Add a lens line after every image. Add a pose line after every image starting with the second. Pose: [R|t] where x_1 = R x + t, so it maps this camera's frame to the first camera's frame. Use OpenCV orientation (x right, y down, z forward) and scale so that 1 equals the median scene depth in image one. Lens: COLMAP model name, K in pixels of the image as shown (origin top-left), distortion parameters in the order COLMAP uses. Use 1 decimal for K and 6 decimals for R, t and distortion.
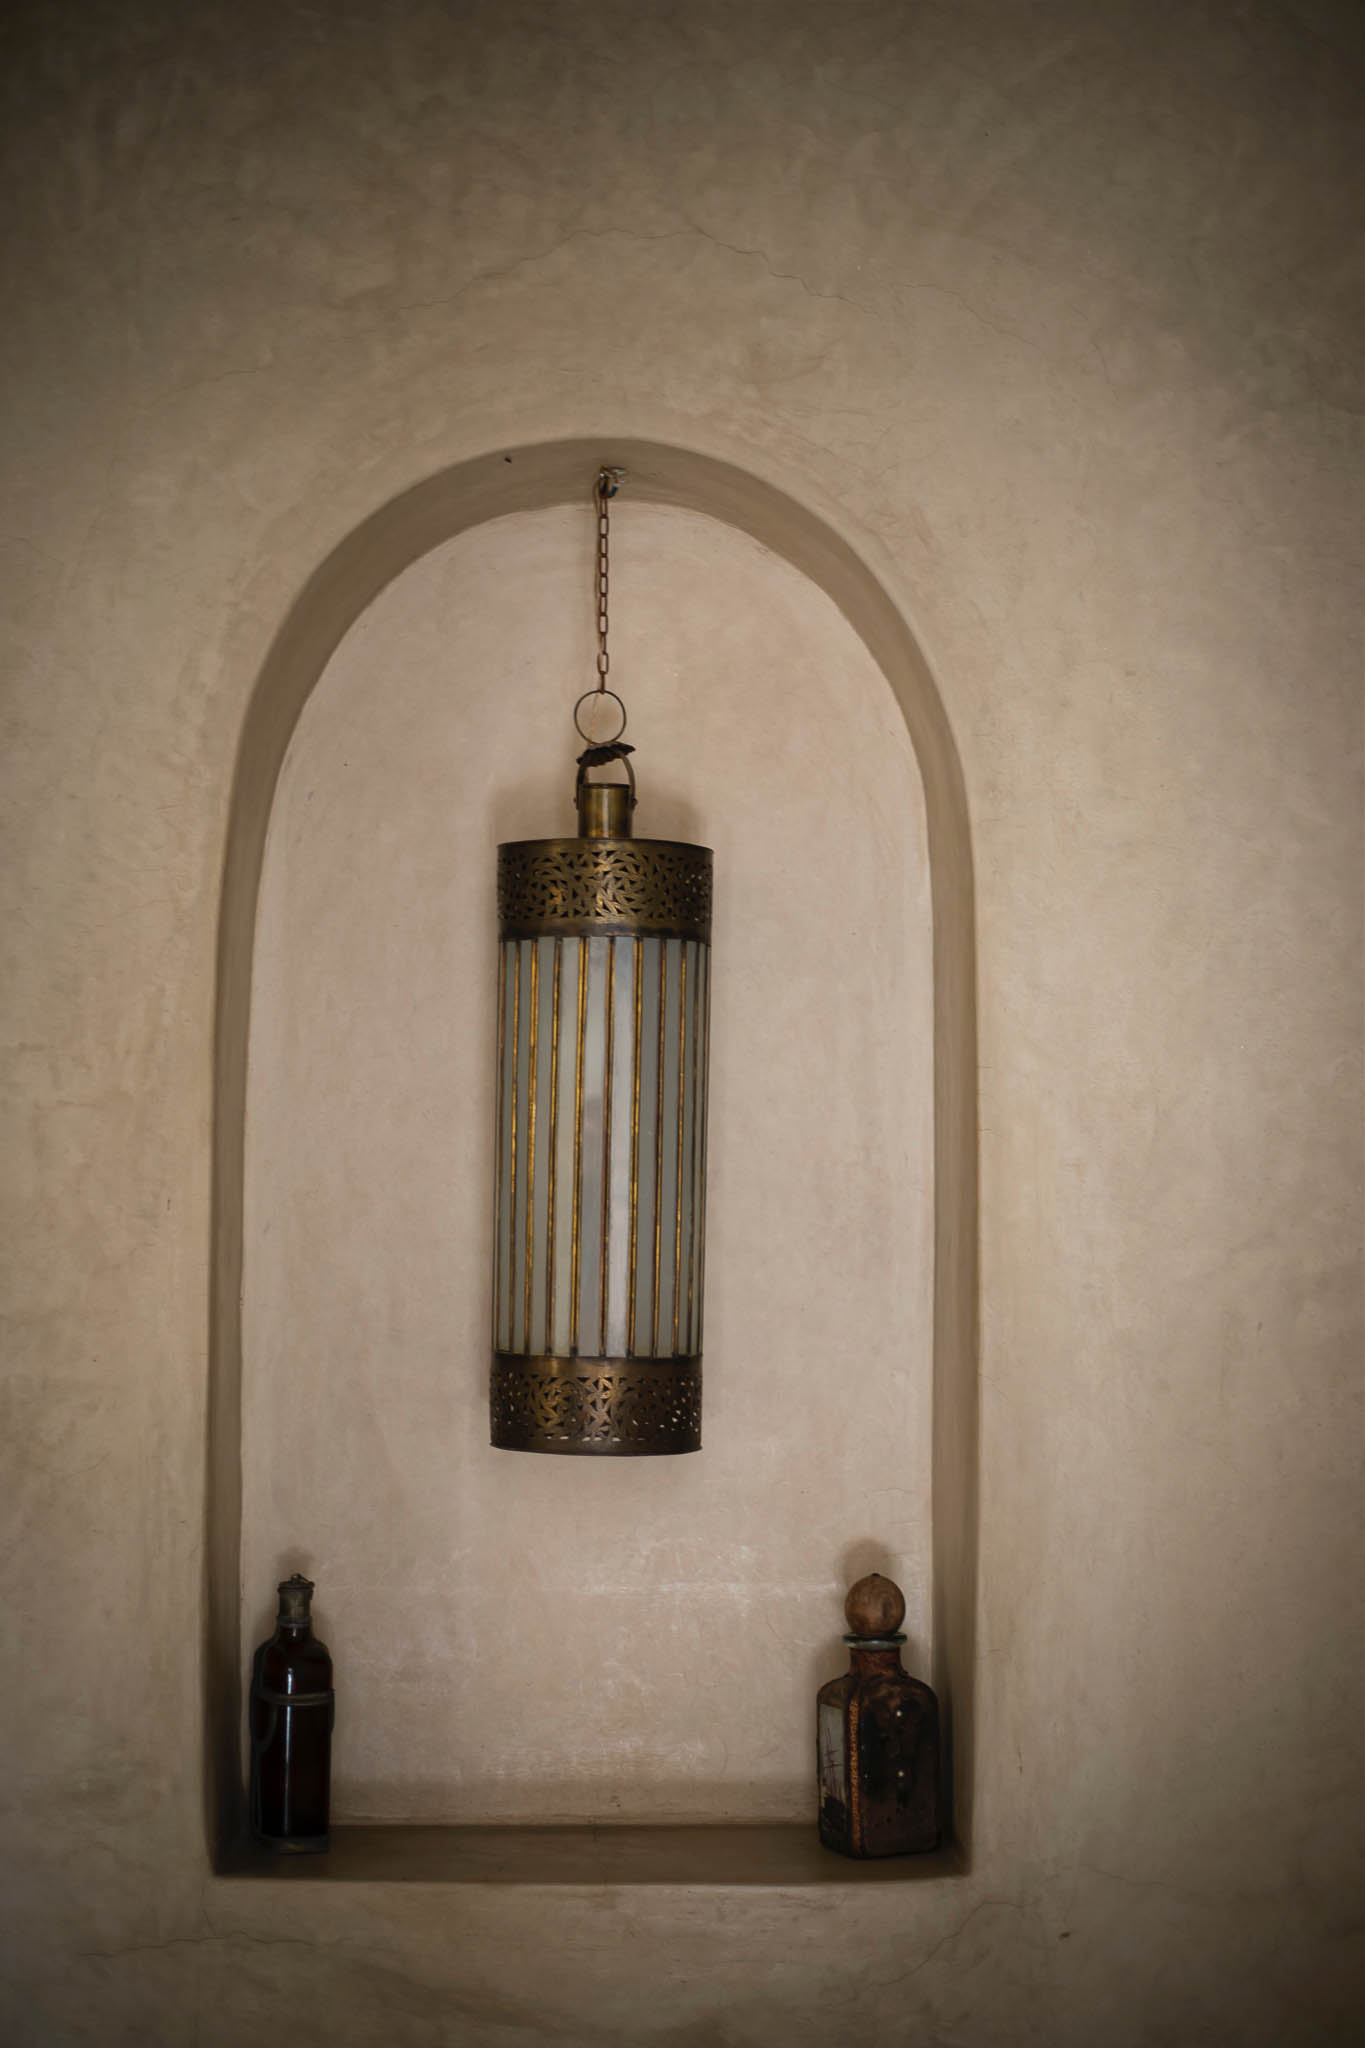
lens RADIAL K [[2948.6, 0, 682.5], [0, 2948.6, 1024.0], [0, 0, 1]] dist [-0.085870, -0.111603]
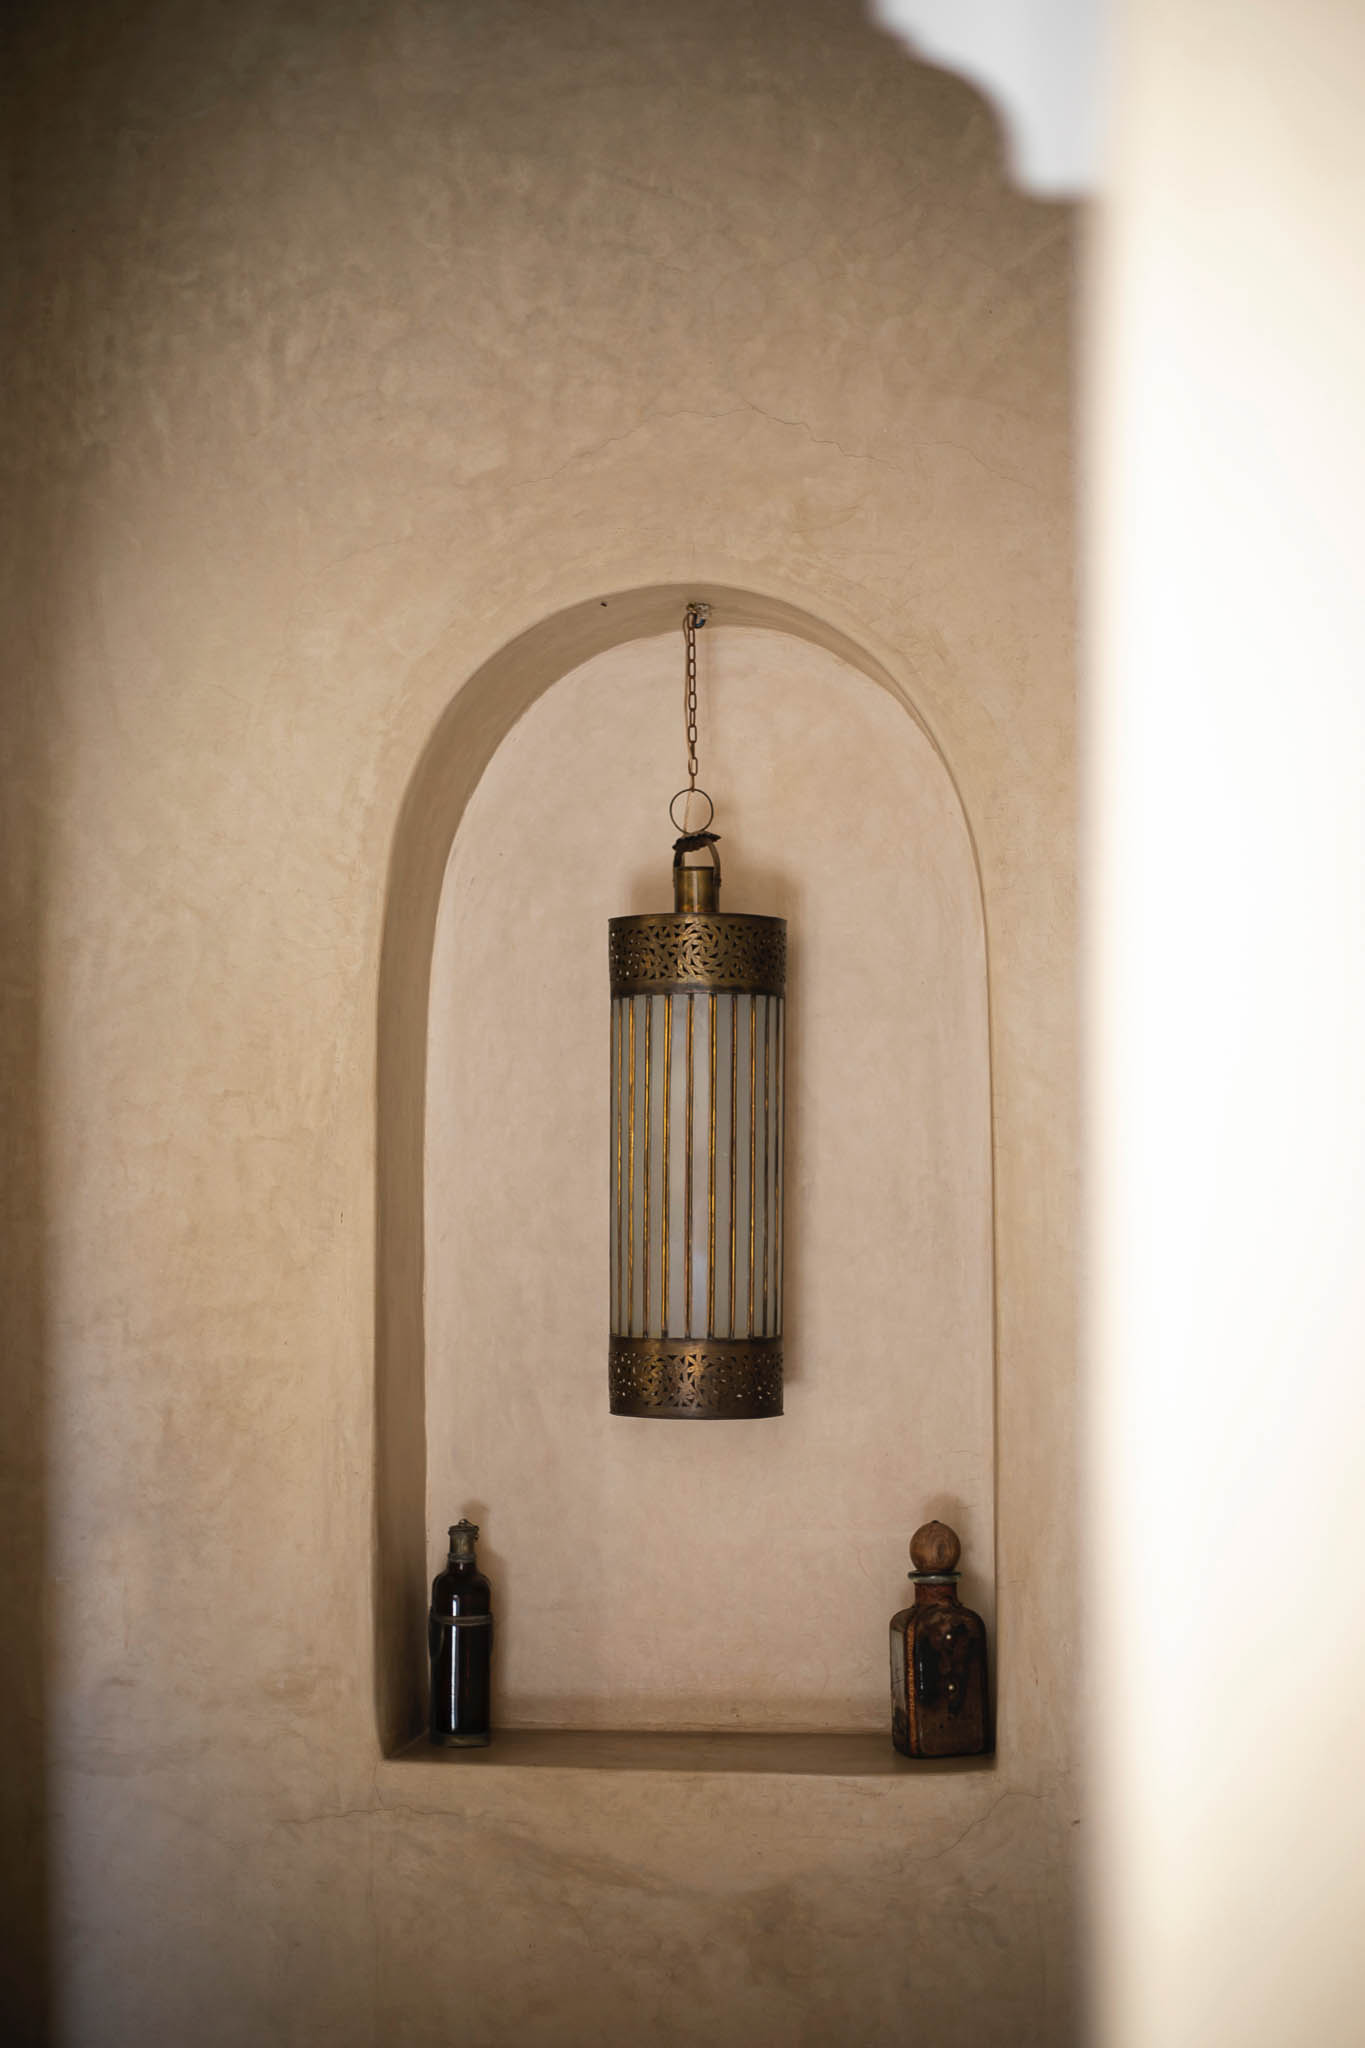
lens RADIAL K [[2948.6, 0, 682.5], [0, 2948.6, 1024.0], [0, 0, 1]] dist [-0.085870, -0.111603]
pose [[0.985182, -0.022941, -0.169972, 0.178500], [0.021860, 0.999727, -0.008229, -0.007112], [0.170114, 0.004392, 0.985415, -0.200620]]
